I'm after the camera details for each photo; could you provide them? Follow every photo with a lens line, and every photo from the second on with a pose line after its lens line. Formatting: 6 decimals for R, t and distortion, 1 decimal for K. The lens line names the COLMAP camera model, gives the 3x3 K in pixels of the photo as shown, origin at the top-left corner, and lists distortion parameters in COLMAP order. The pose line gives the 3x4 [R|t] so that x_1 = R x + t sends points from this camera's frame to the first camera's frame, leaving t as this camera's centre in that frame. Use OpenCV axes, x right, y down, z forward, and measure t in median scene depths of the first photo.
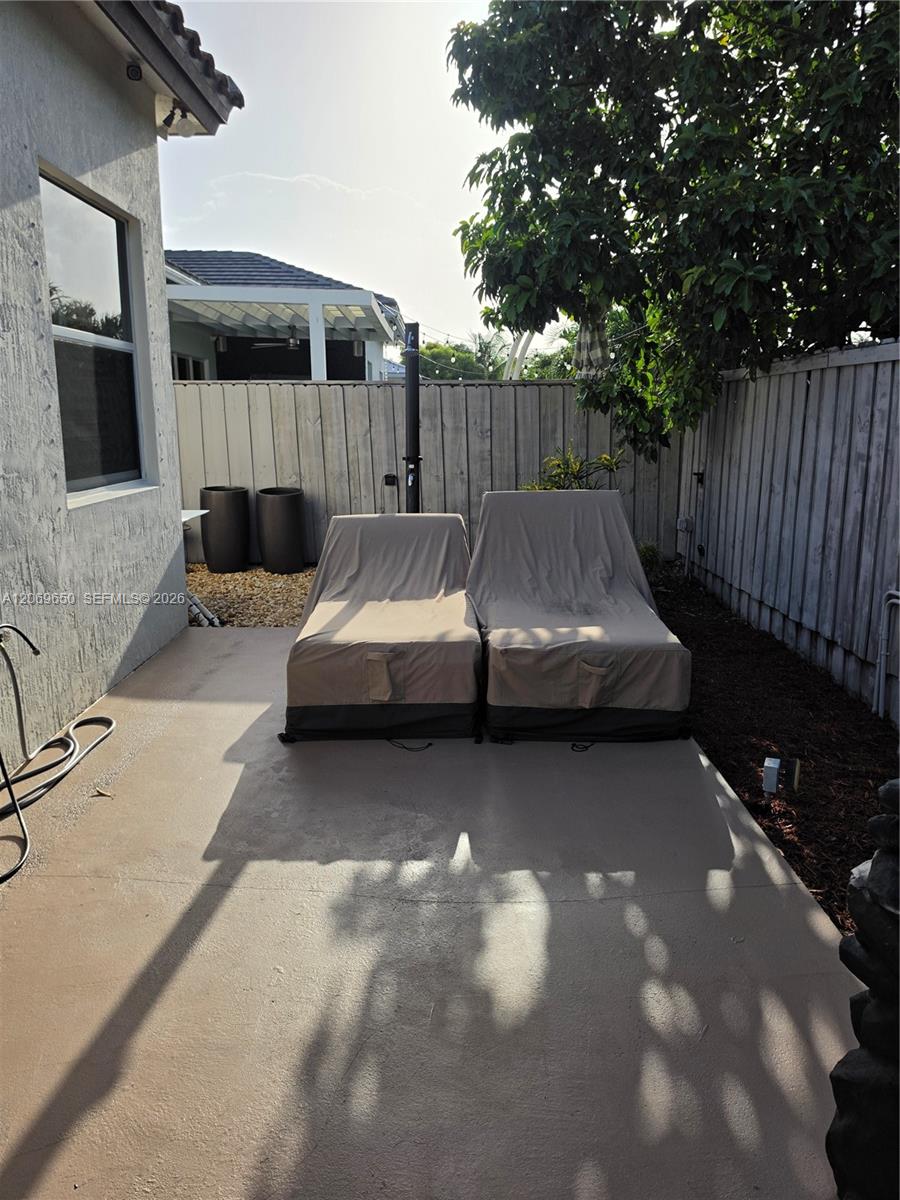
lens RADIAL K [[832.5, 0, 449.9], [0, 832.5, 595.9], [0, 0, 1]] dist [0.075512, -0.098320]
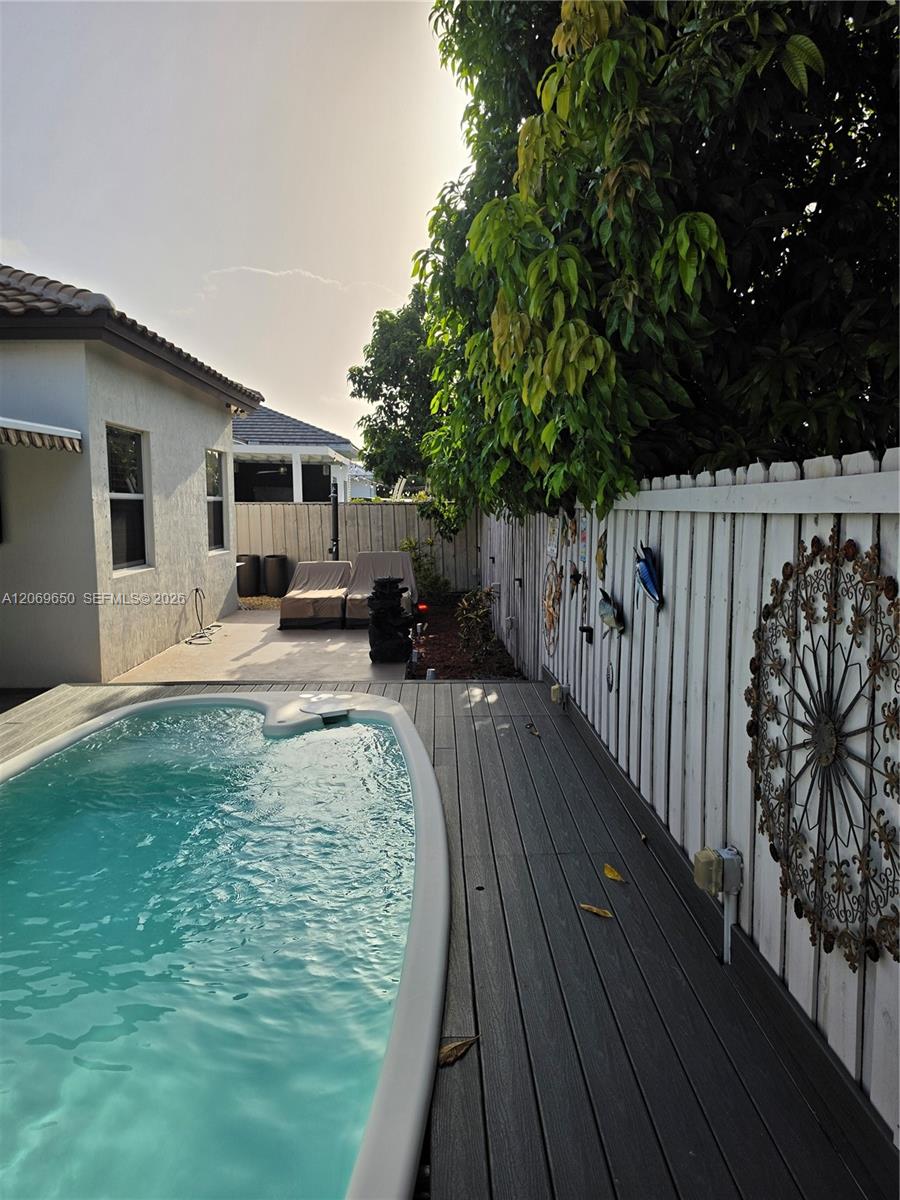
lens RADIAL K [[832.5, 0, 454.8], [0, 832.5, 605.8], [0, 0, 1]] dist [0.075512, -0.098320]
pose [[0.999734, -0.004424, 0.022638, 0.192380], [0.006387, 0.996154, -0.087388, 0.181274], [-0.022164, 0.087509, 0.995917, -1.059975]]
